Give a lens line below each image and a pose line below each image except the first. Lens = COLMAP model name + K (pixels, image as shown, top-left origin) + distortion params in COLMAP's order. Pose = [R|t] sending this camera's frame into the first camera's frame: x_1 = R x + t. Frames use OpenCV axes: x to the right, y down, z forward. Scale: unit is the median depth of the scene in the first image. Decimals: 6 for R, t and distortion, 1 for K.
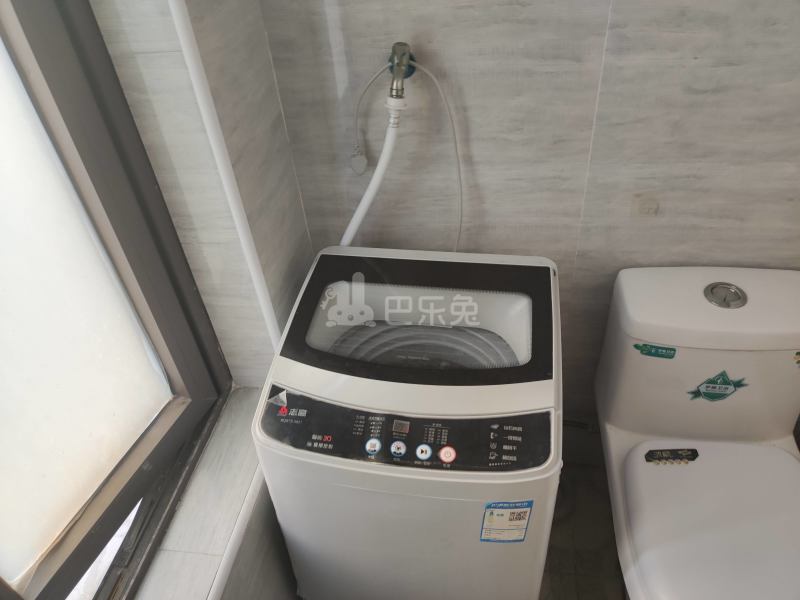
lens RADIAL K [[595.7, 0, 400.0], [0, 595.7, 300.0], [0, 0, 1]] dist [0.056423, -0.050163]
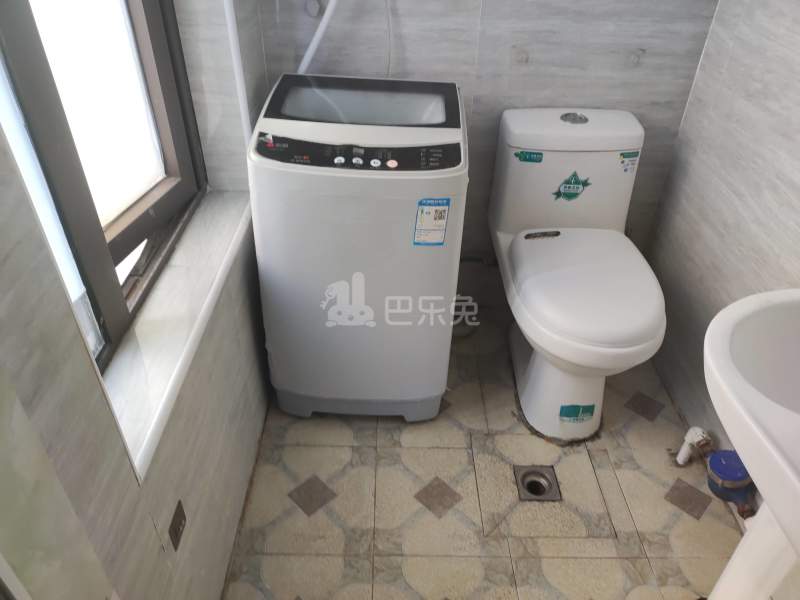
lens RADIAL K [[595.7, 0, 400.0], [0, 595.7, 300.0], [0, 0, 1]] dist [0.056423, -0.050163]
pose [[0.985010, -0.009332, 0.172243, -0.115092], [0.020893, 0.997638, -0.065430, 0.512029], [-0.171225, 0.068048, 0.982879, -0.297760]]
